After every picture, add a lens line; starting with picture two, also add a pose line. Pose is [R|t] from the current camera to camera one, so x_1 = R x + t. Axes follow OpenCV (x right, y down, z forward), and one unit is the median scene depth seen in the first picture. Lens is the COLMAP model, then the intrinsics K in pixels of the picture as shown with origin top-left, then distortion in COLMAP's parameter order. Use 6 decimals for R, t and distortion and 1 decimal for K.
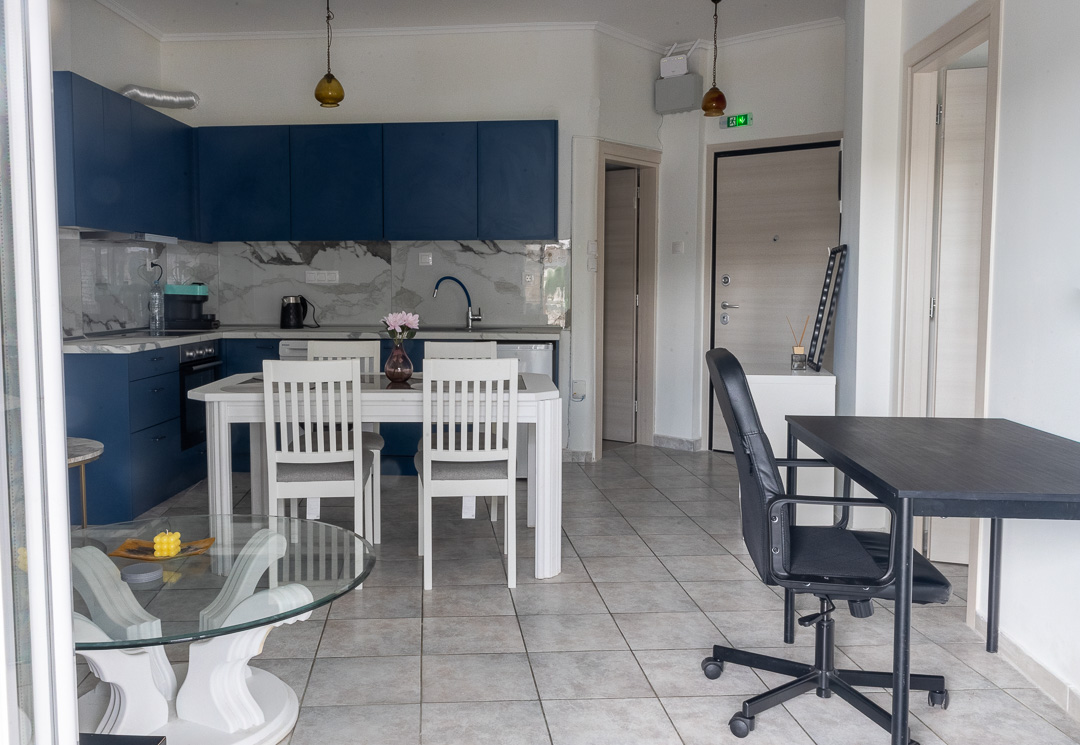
lens RADIAL K [[925.0, 0, 488.9], [0, 925.0, 345.9], [0, 0, 1]] dist [0.000734, 0.000349]
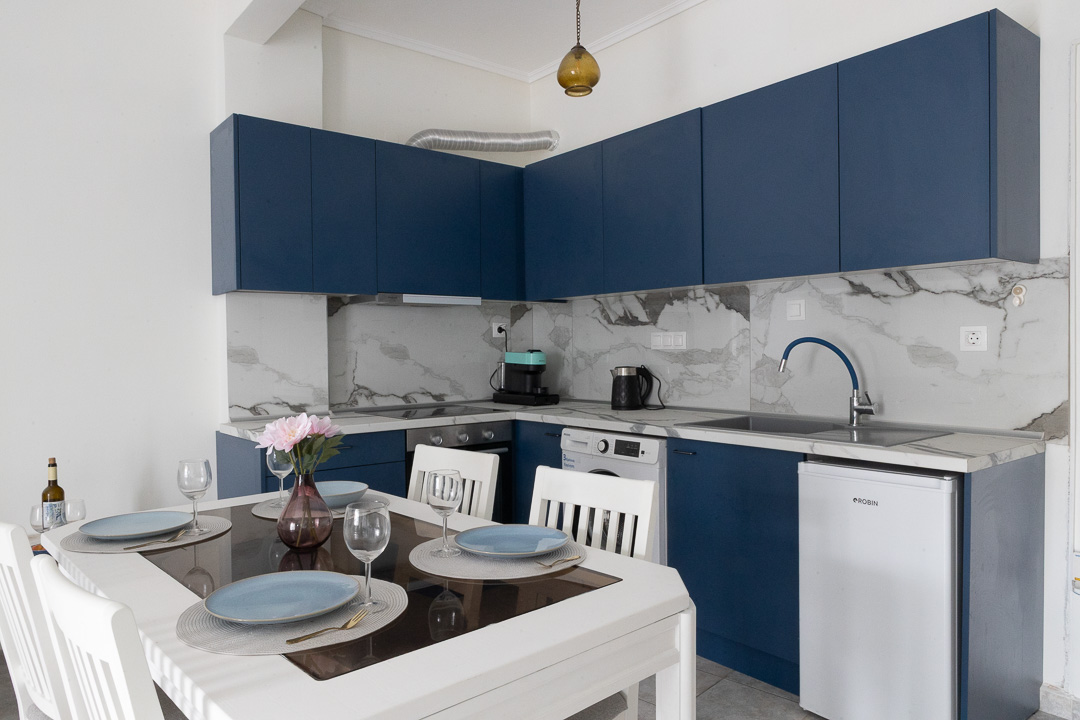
lens RADIAL K [[733.3, 0, 532.9], [0, 733.3, 356.4], [0, 0, 1]] dist [-0.016141, 0.007607]
pose [[0.683809, 0.001804, -0.729659, 0.175460], [-0.036832, 0.998807, -0.032048, -0.040562], [0.728731, 0.048789, 0.683060, 0.541050]]
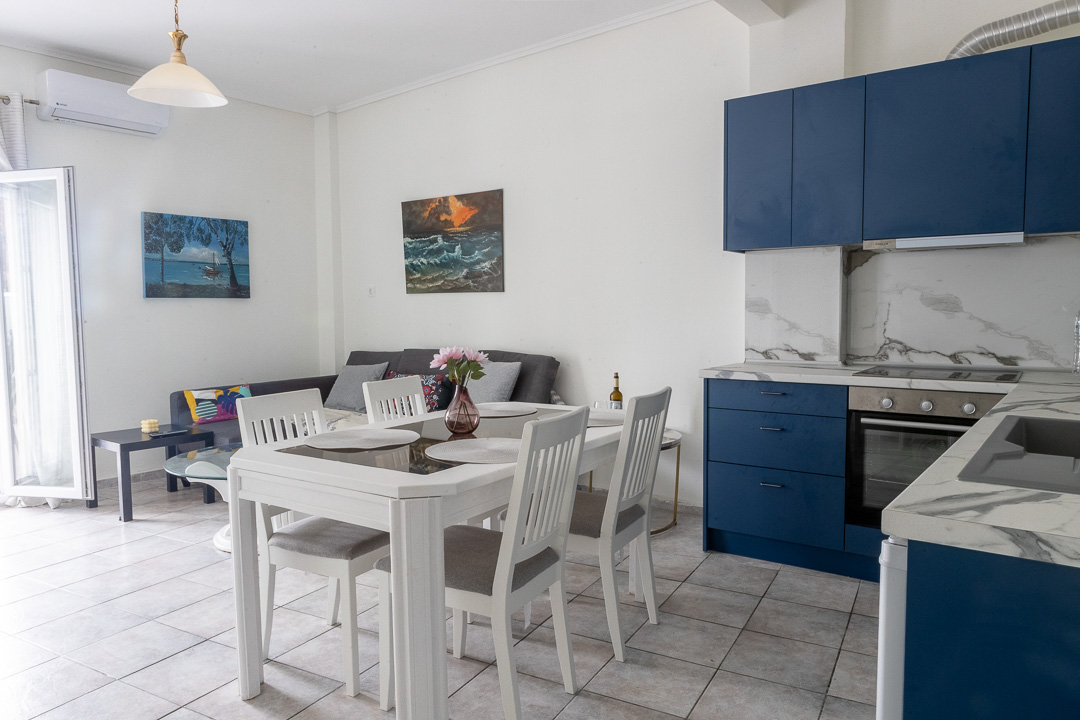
lens RADIAL K [[733.3, 0, 526.7], [0, 733.3, 356.4], [0, 0, 1]] dist [-0.016141, 0.007607]
pose [[-0.545194, 0.059346, -0.836207, 0.265949], [-0.046302, 0.993837, 0.100721, -0.061794], [0.837030, 0.093631, -0.539086, 0.929429]]
